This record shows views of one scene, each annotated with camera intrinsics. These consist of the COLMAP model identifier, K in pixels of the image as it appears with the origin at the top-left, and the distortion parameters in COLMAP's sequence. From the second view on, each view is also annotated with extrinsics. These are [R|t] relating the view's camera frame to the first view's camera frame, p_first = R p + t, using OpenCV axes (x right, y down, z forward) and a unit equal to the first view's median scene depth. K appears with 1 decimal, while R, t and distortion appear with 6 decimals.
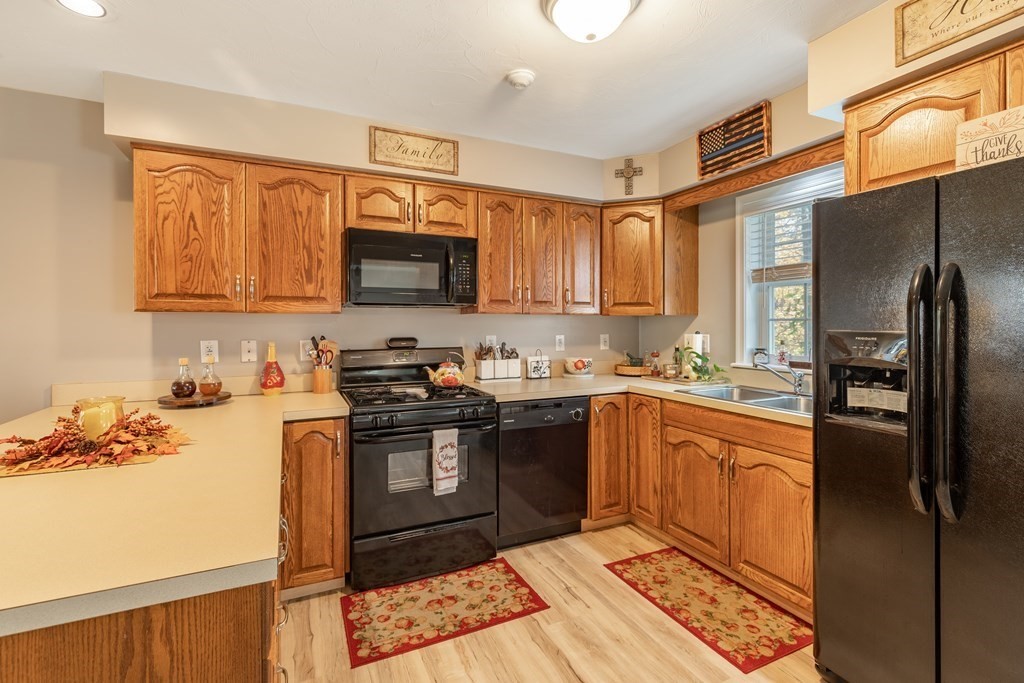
lens RADIAL K [[483.3, 0, 505.7], [0, 483.3, 329.1], [0, 0, 1]] dist [0.015983, -0.002468]
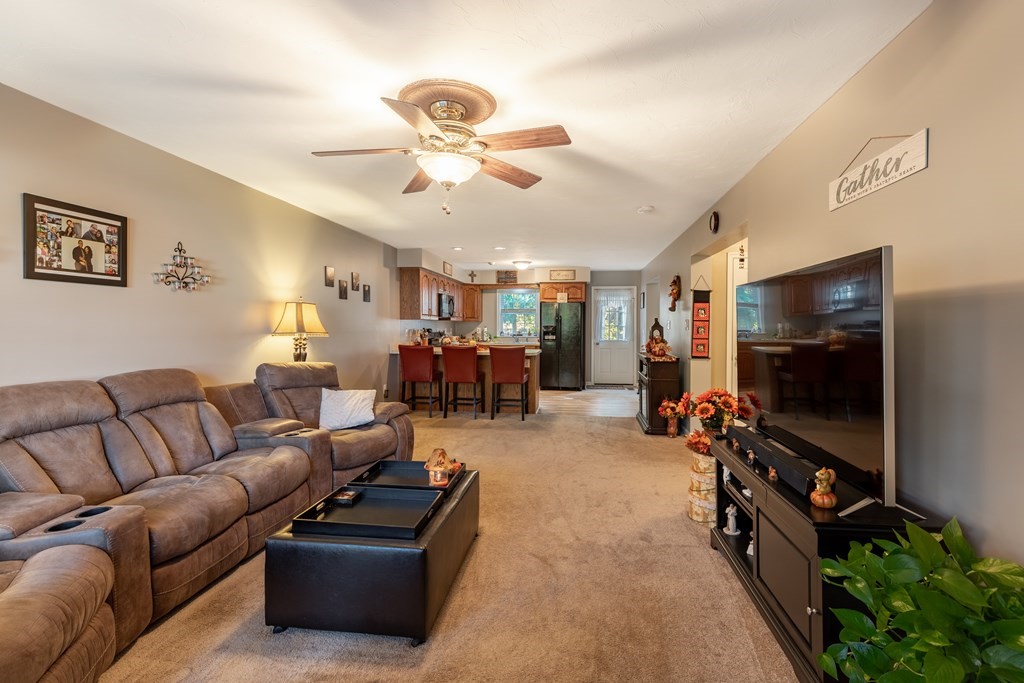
lens RADIAL K [[451.6, 0, 528.5], [0, 451.6, 332.0], [0, 0, 1]] dist [0.011568, -0.000422]
pose [[0.517269, -0.009554, 0.855770, -2.567527], [0.002913, 0.999952, 0.009403, 0.016982], [-0.855818, -0.002371, 0.517272, -1.016608]]
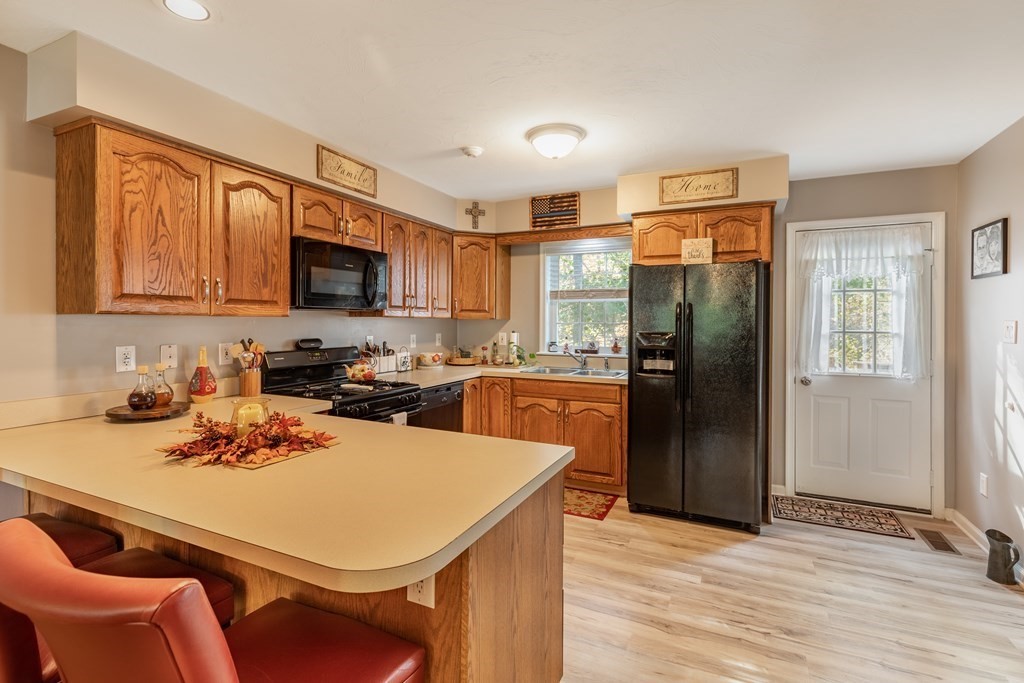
lens RADIAL K [[483.3, 0, 516.3], [0, 483.3, 325.9], [0, 0, 1]] dist [0.015983, -0.002468]
pose [[0.763605, -0.000181, 0.645684, -0.655101], [-0.001971, 0.999995, 0.002612, -0.016637], [-0.645681, -0.003267, 0.763600, -0.118307]]
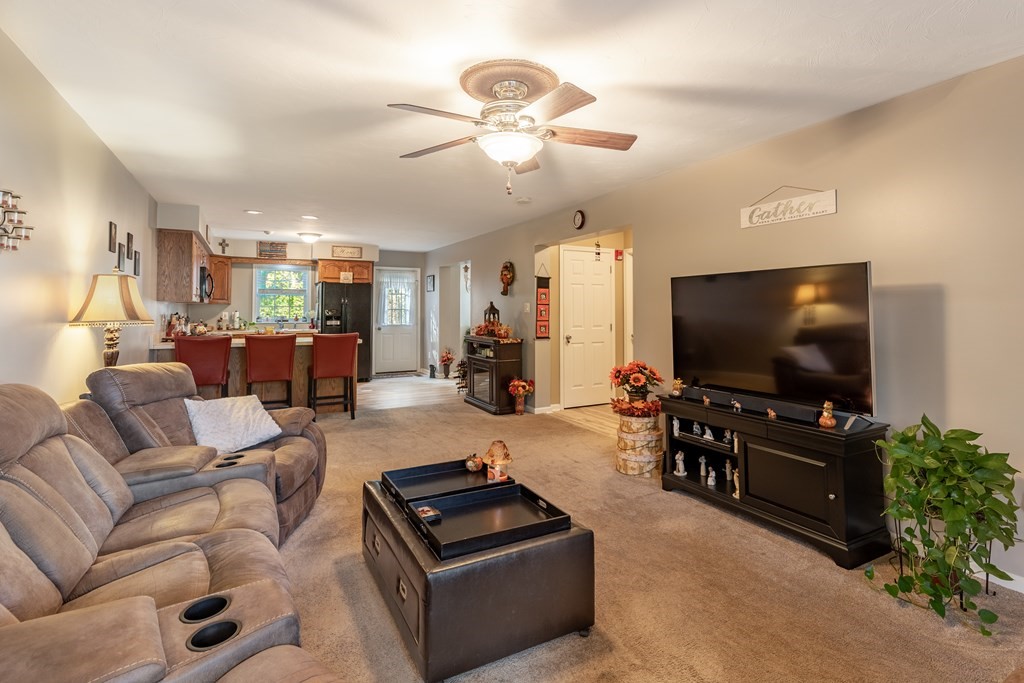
lens RADIAL K [[483.3, 0, 513.5], [0, 483.3, 293.1], [0, 0, 1]] dist [0.015983, -0.002468]
pose [[-0.052745, 0.035327, 0.997983, -2.797812], [0.006752, 0.999364, -0.035019, 0.015052], [-0.998585, 0.004891, -0.052950, -0.393036]]
